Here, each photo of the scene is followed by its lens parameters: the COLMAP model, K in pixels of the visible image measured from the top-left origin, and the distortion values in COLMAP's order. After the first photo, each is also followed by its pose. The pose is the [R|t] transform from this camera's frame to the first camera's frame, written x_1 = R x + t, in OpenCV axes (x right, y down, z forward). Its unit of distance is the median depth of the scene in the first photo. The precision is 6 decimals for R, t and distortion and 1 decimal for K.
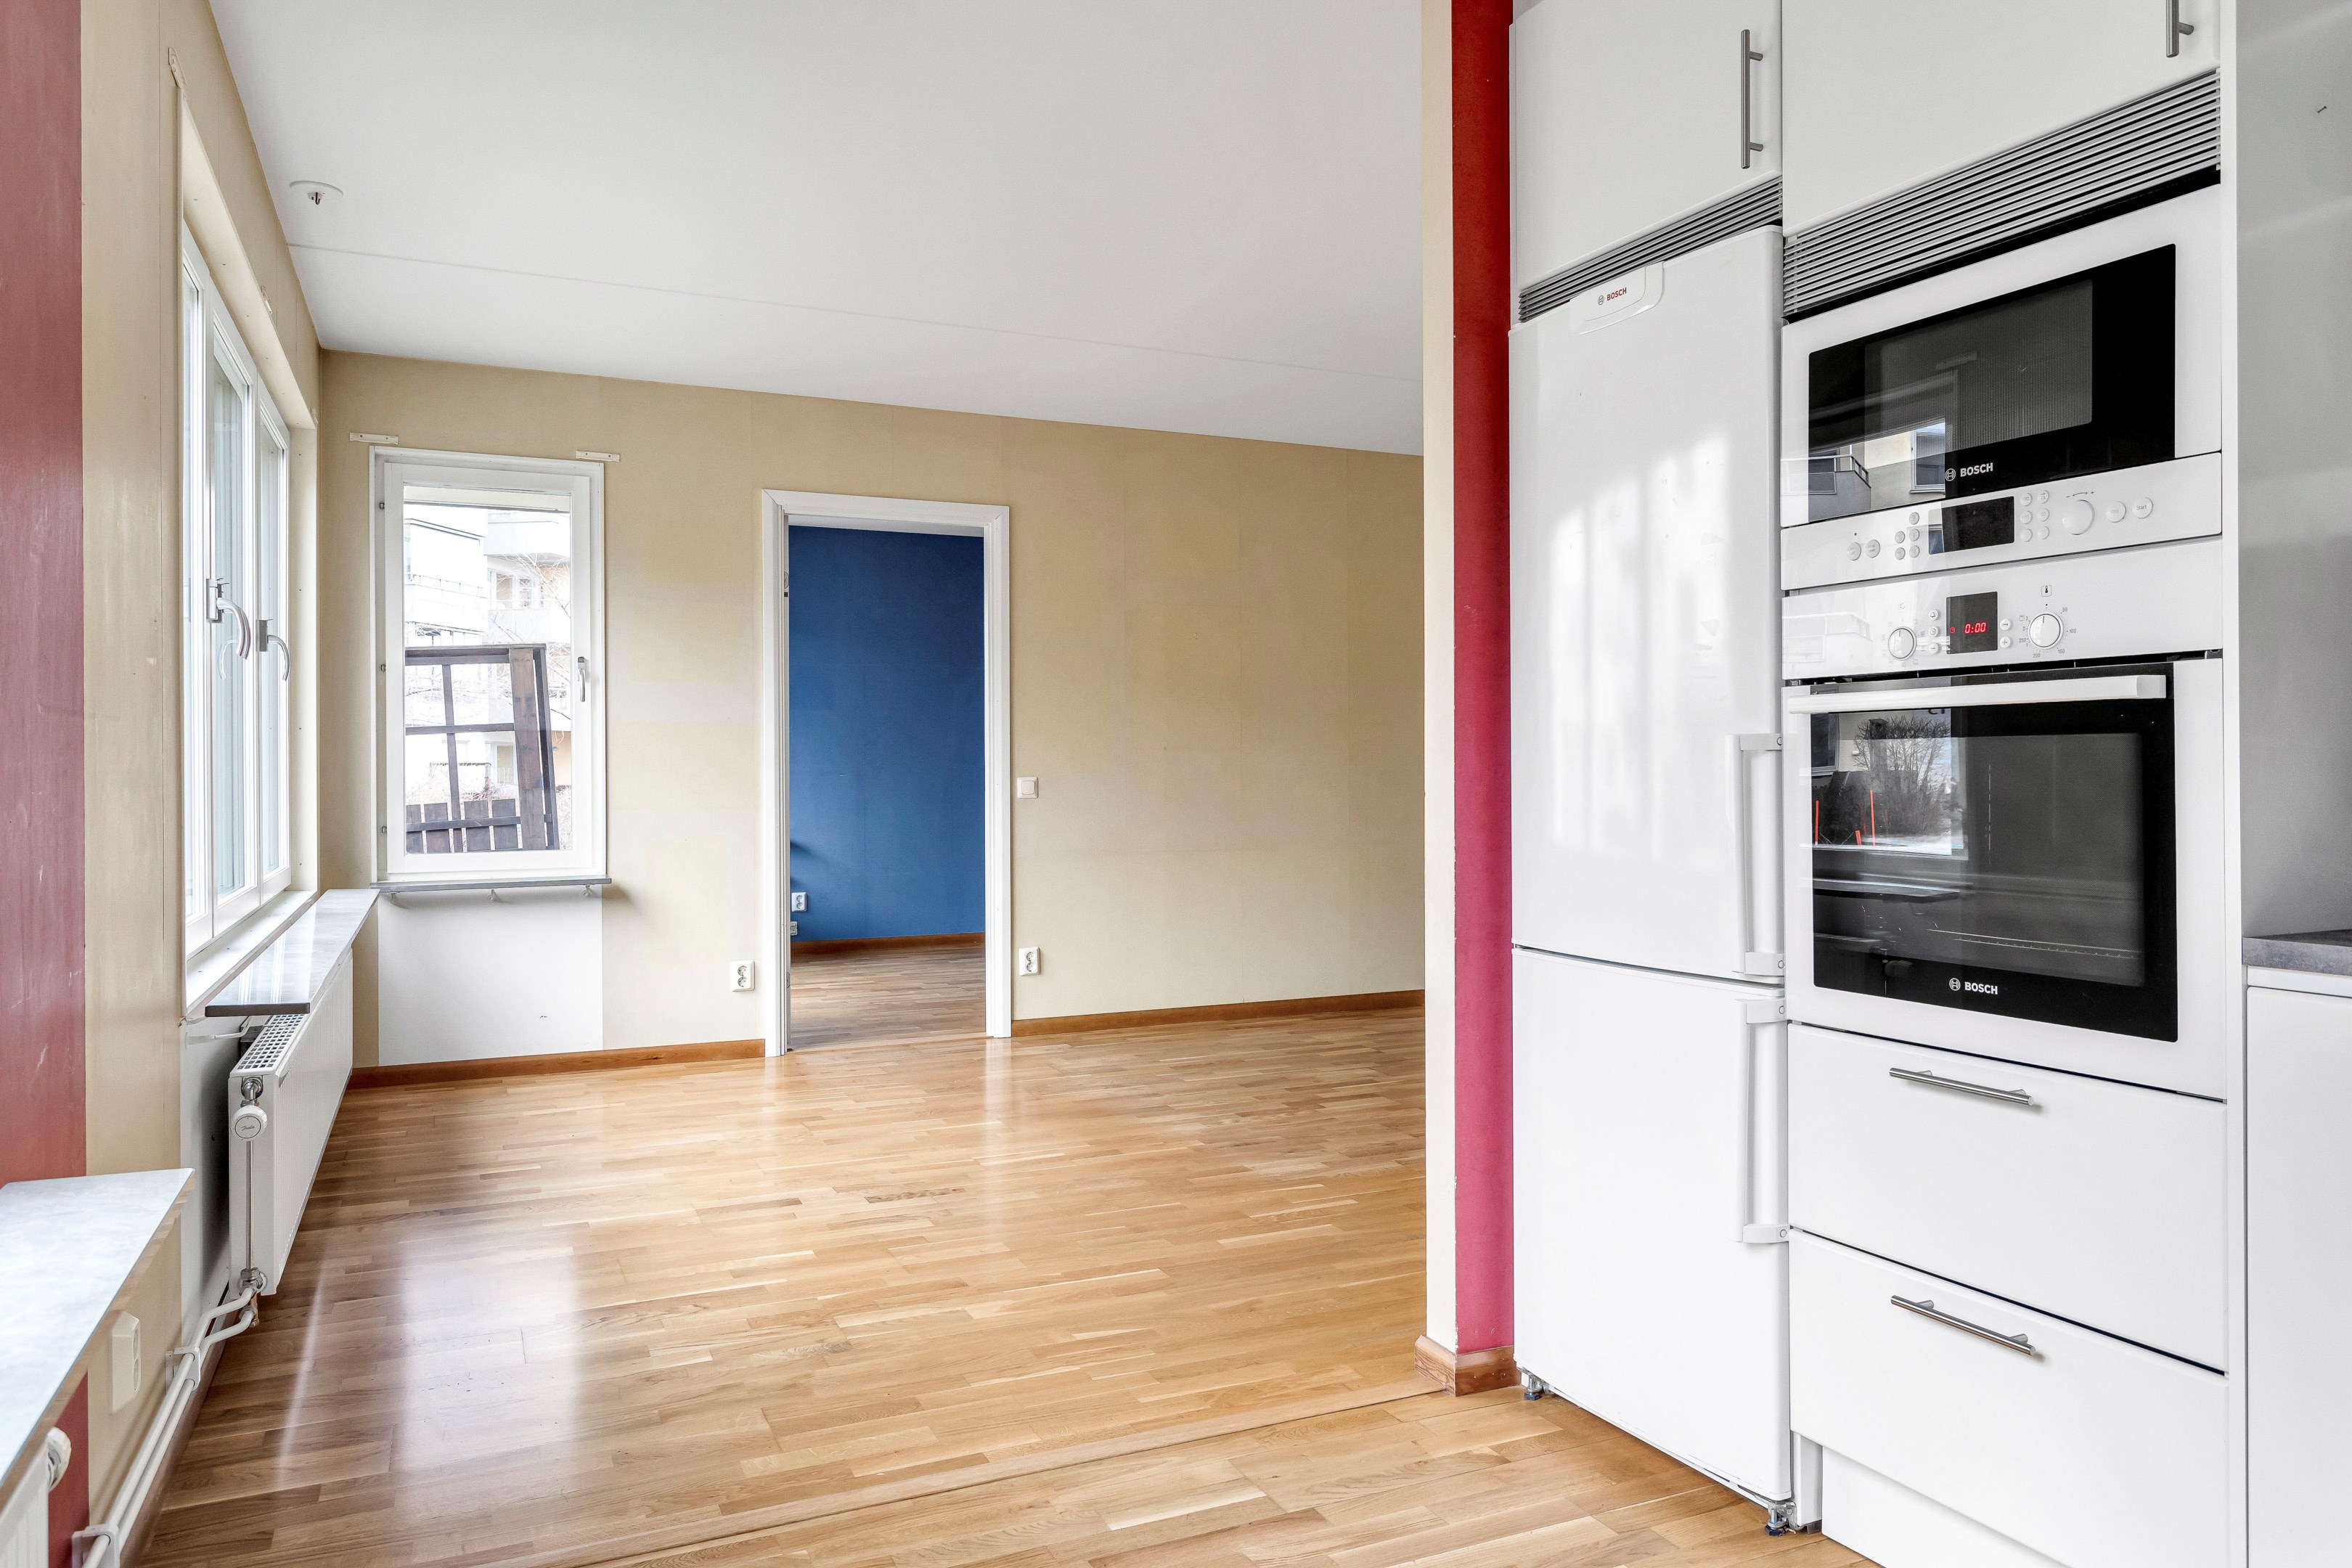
lens RADIAL K [[1562.0, 0, 1163.1], [0, 1562.0, 773.6], [0, 0, 1]] dist [0.006330, -0.004471]
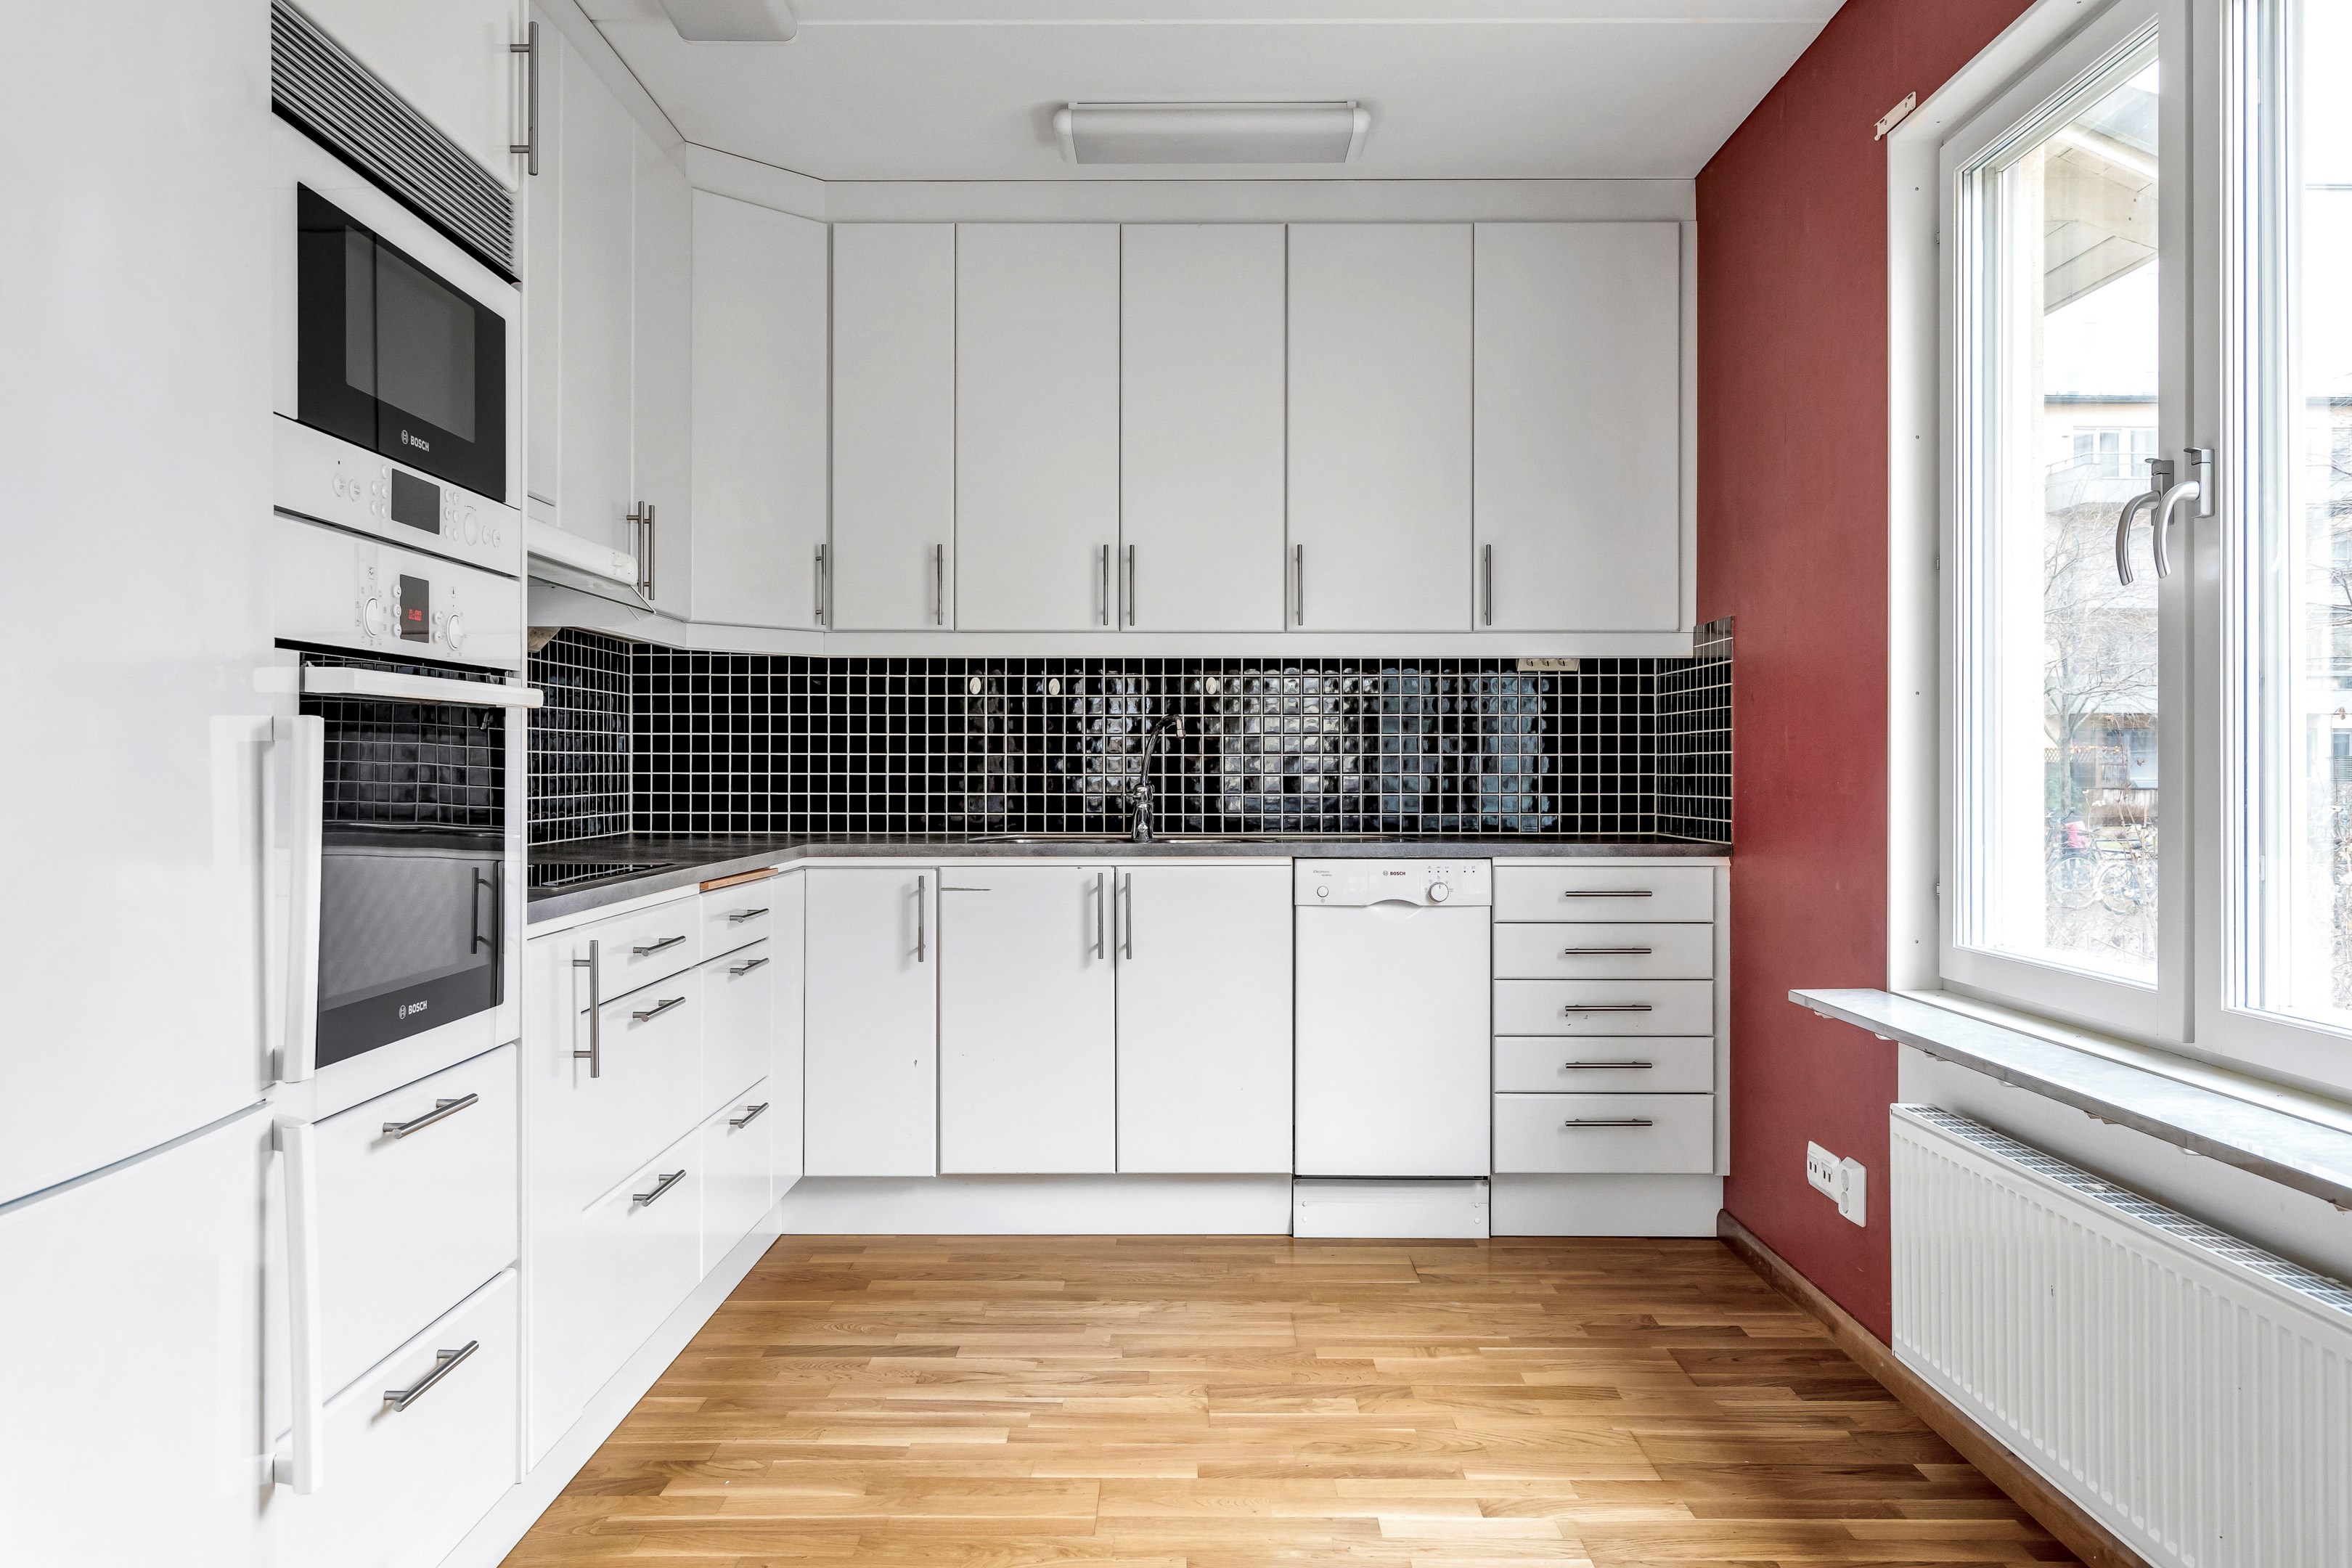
lens RADIAL K [[1708.1, 0, 1167.1], [0, 1708.1, 773.8], [0, 0, 1]] dist [-0.003160, 0.014622]
pose [[-0.907528, -0.005512, 0.419955, -0.308493], [-0.003809, 0.999981, 0.004894, -0.007007], [-0.419974, 0.002842, -0.907532, 1.778945]]
